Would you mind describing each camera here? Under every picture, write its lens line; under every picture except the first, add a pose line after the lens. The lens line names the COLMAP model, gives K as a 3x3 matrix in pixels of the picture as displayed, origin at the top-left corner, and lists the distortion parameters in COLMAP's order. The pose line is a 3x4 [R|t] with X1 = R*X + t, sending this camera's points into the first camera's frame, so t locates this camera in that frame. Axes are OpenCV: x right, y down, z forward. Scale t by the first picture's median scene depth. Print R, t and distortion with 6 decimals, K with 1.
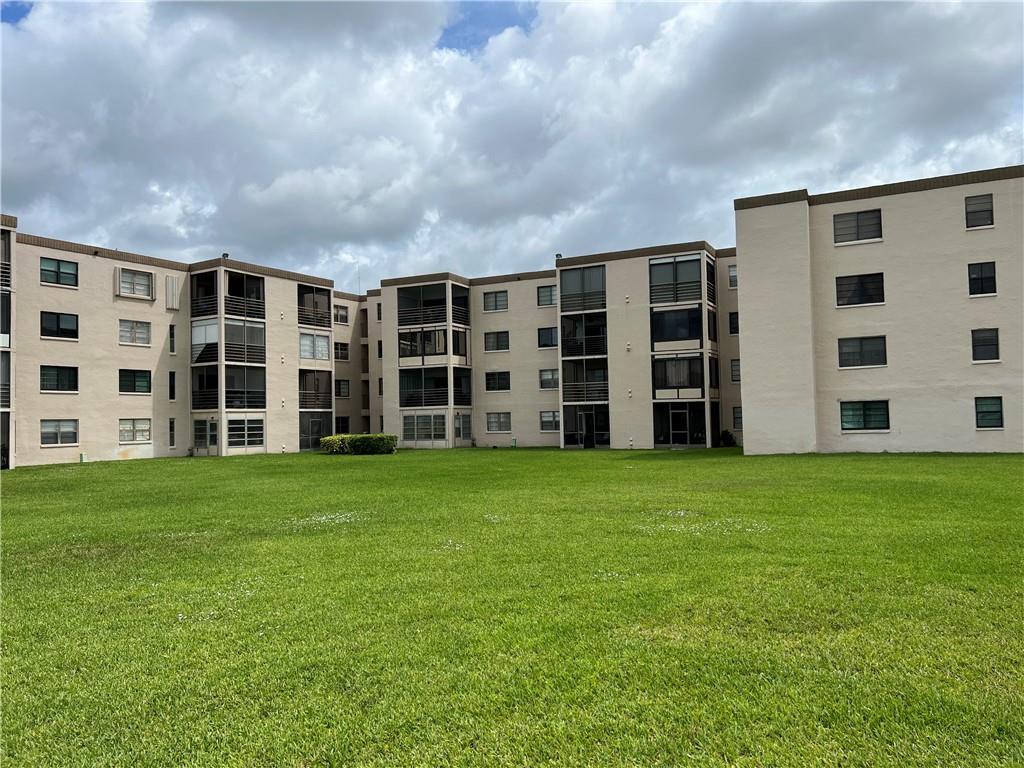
lens RADIAL K [[768.4, 0, 512.1], [0, 768.4, 384.9], [0, 0, 1]] dist [0.066006, -0.076008]
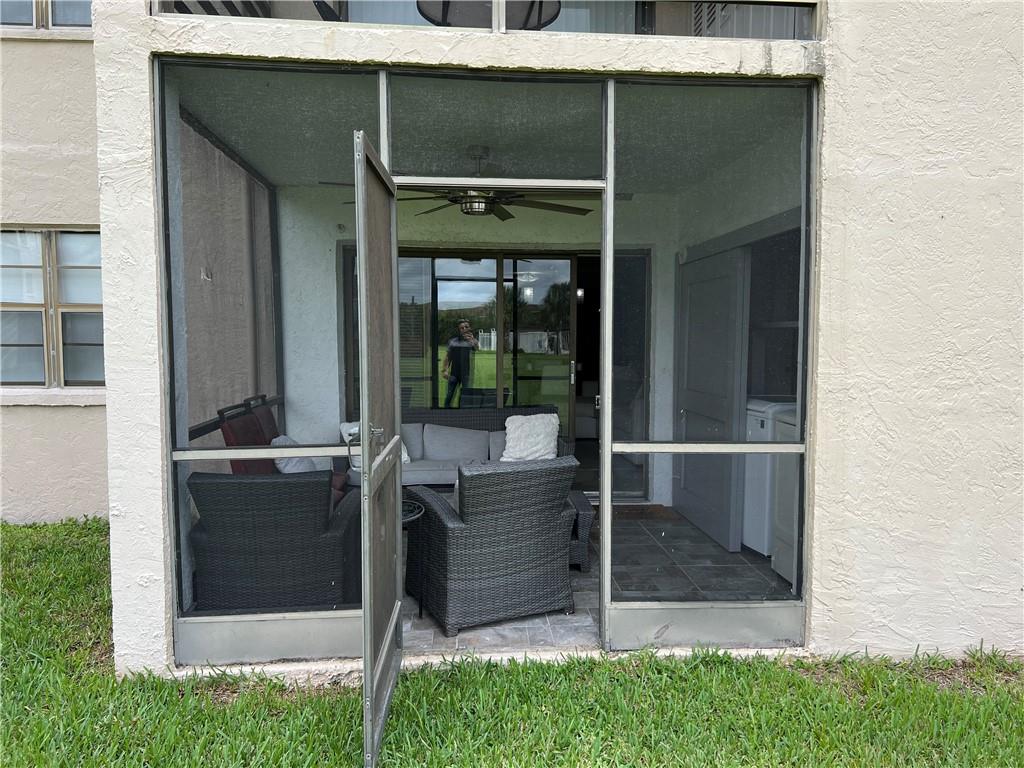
lens RADIAL K [[768.4, 0, 513.4], [0, 768.4, 384.6], [0, 0, 1]] dist [0.066006, -0.076008]
pose [[0.865567, -0.016286, 0.500529, 0.055356], [-0.037209, 0.994617, 0.096709, 0.044404], [-0.499409, -0.102332, 0.860301, 0.854397]]
